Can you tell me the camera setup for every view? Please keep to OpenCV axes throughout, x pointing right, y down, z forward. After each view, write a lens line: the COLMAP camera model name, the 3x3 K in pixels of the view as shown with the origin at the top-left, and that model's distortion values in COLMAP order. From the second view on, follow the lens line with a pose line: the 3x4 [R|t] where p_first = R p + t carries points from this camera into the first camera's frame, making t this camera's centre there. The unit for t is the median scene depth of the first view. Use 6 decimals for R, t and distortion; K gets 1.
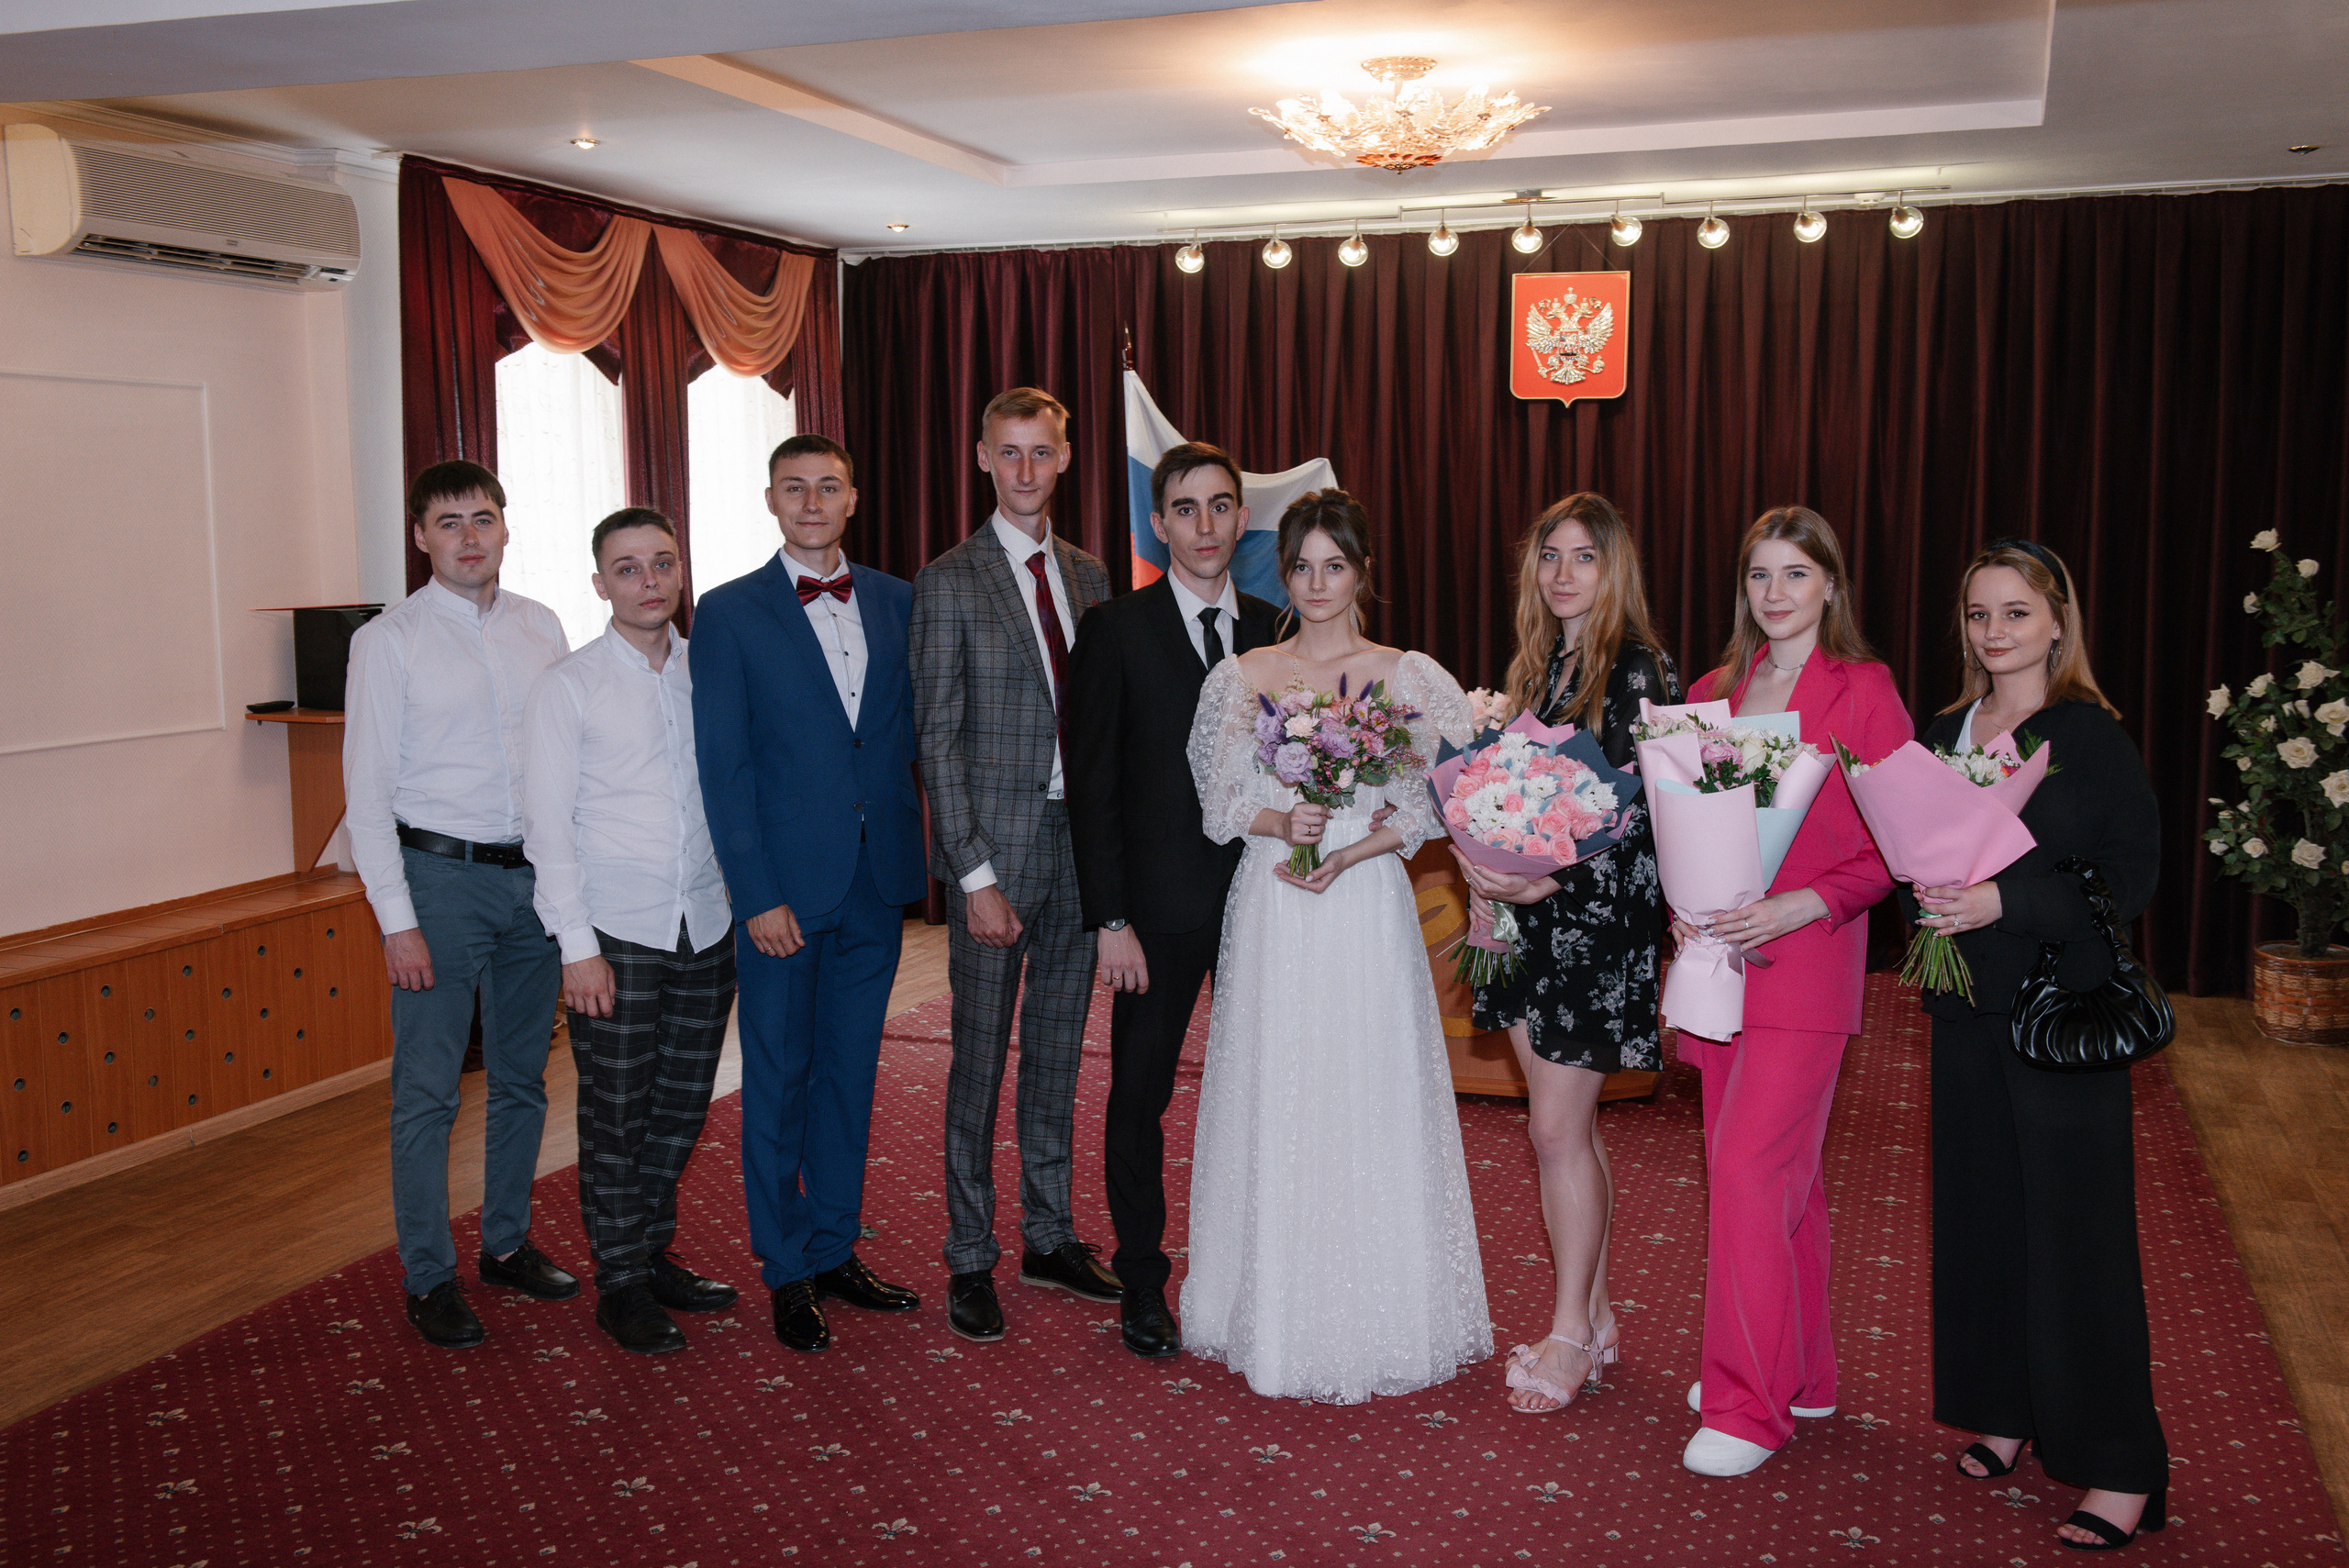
lens RADIAL K [[2390.9, 0, 1177.7], [0, 2390.9, 783.9], [0, 0, 1]] dist [-0.000150, 0.000000]
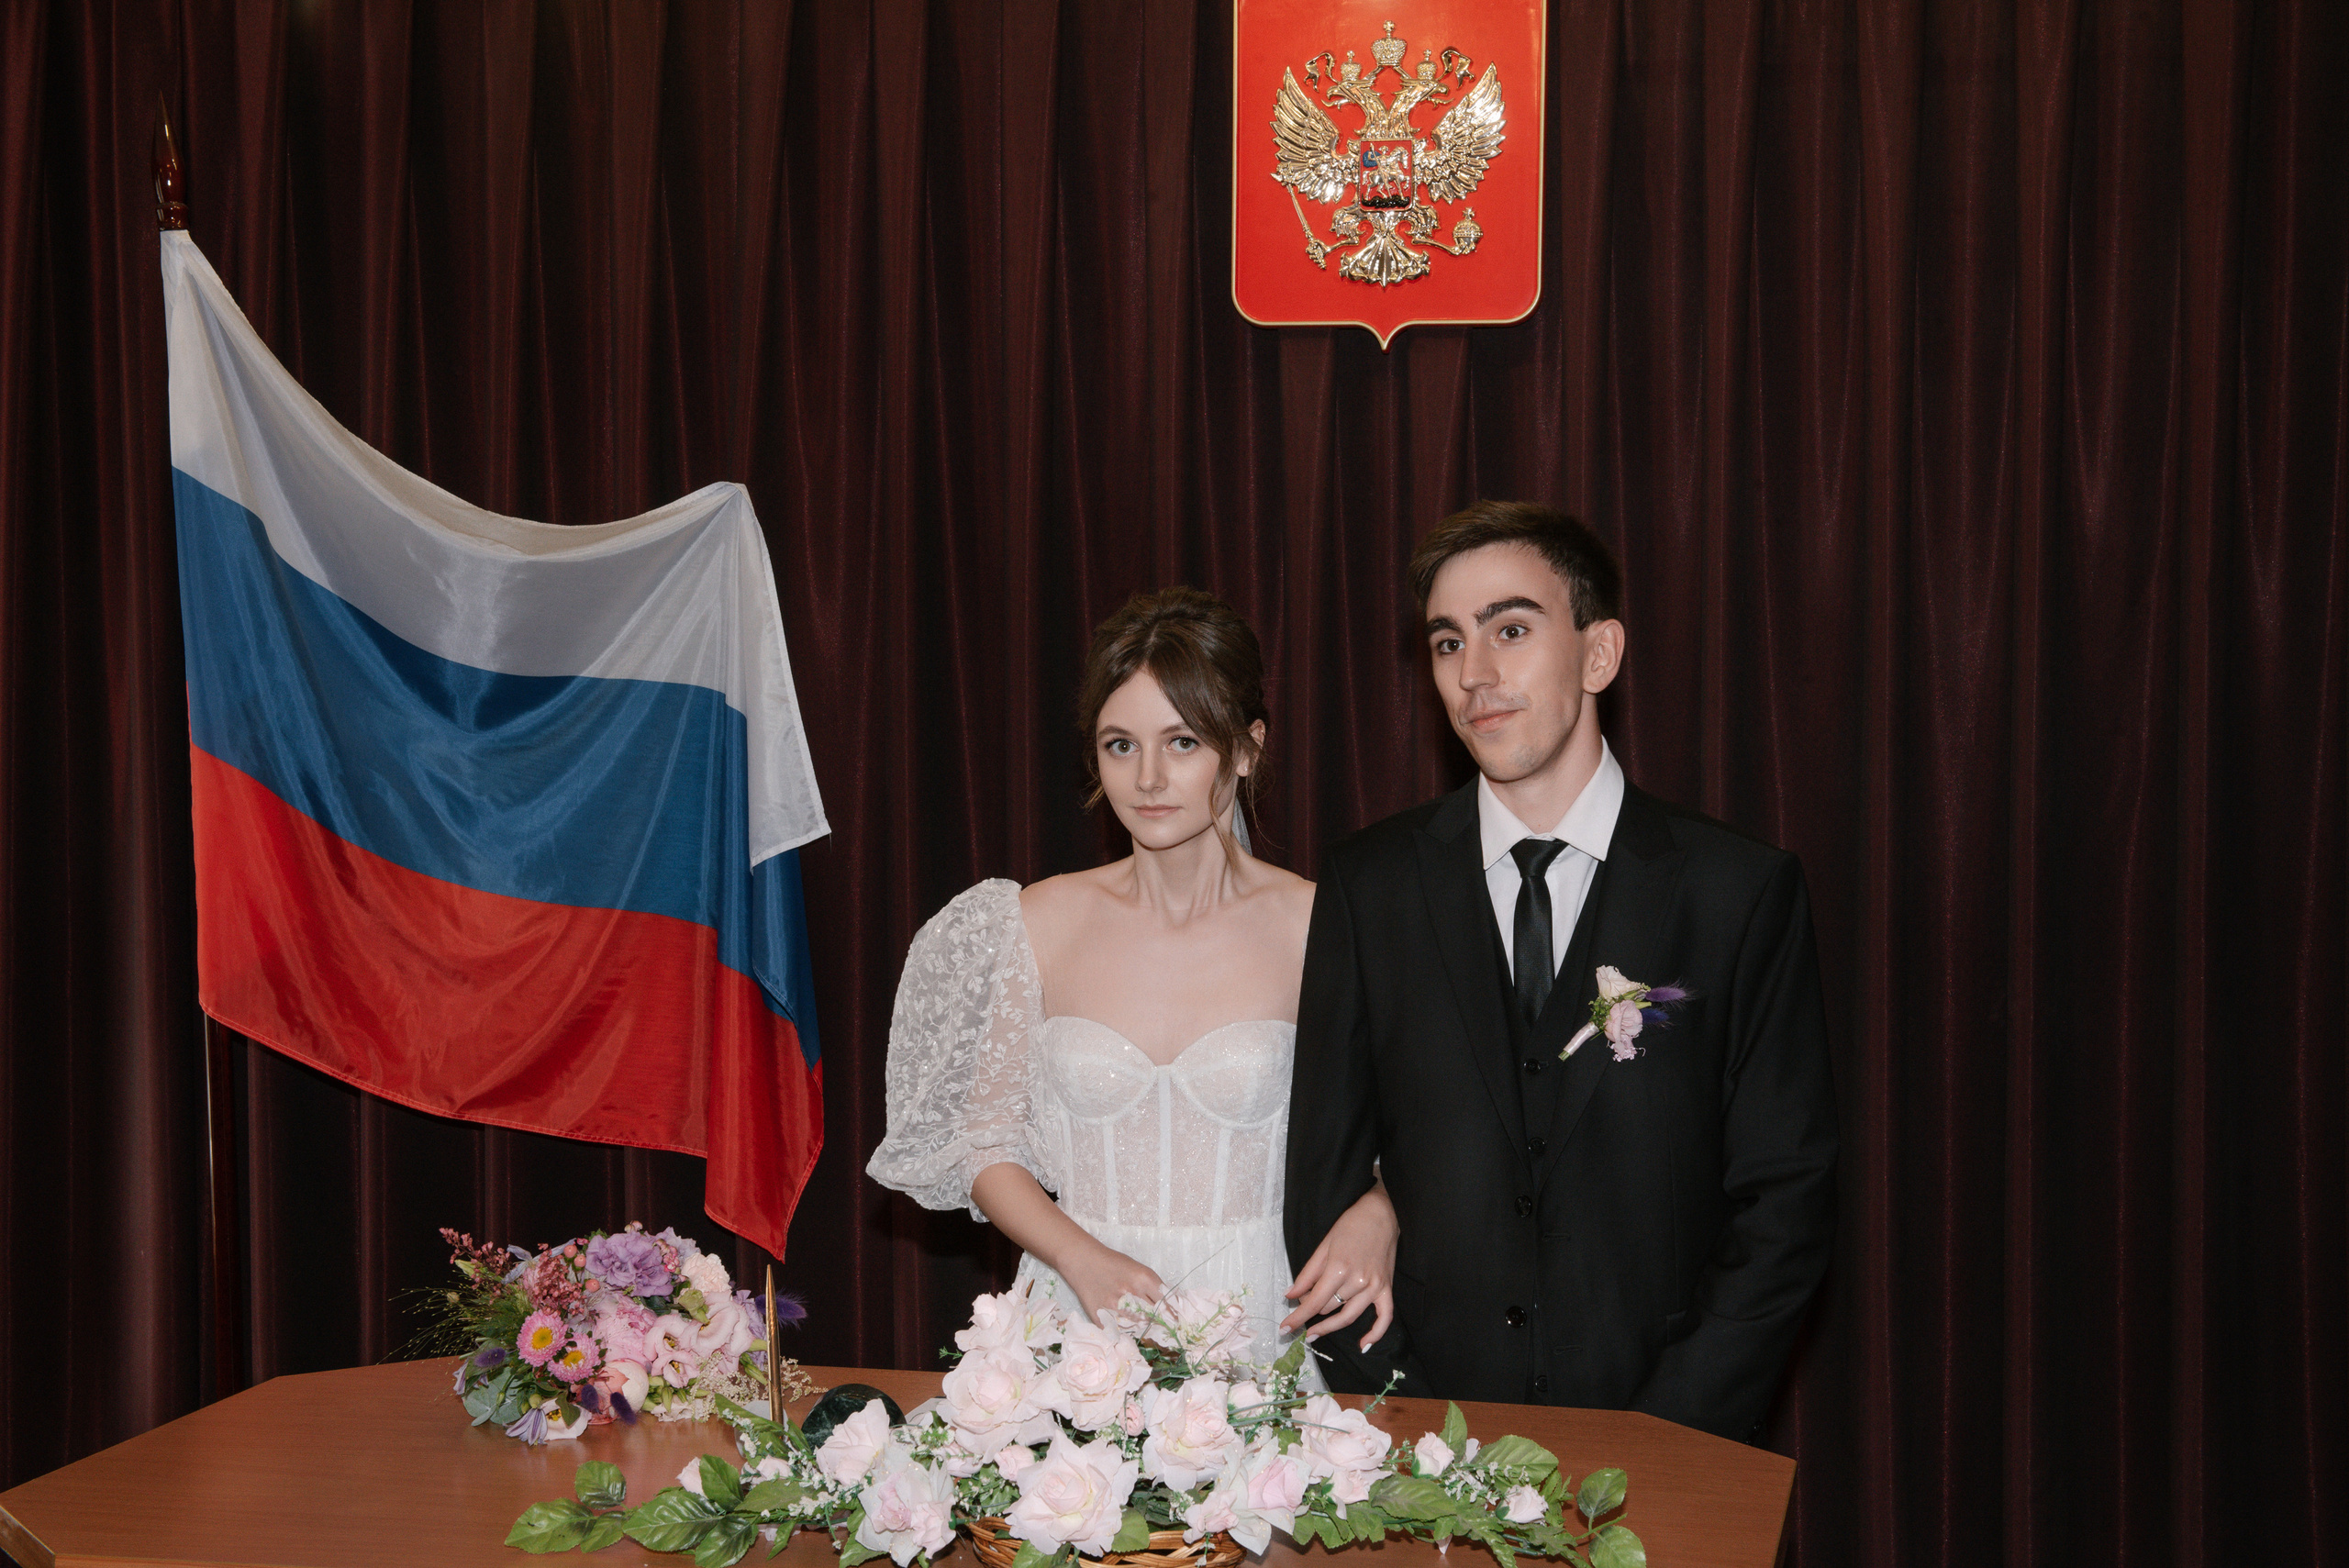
lens RADIAL K [[3528.1, 0, 1168.2], [0, 3528.1, 786.9], [0, 0, 1]] dist [0.014352, 0.000000]
pose [[0.999871, 0.015900, 0.002106, 0.129661], [-0.015699, 0.997087, -0.074636, -0.048585], [-0.003287, 0.074593, 0.997209, 0.461617]]
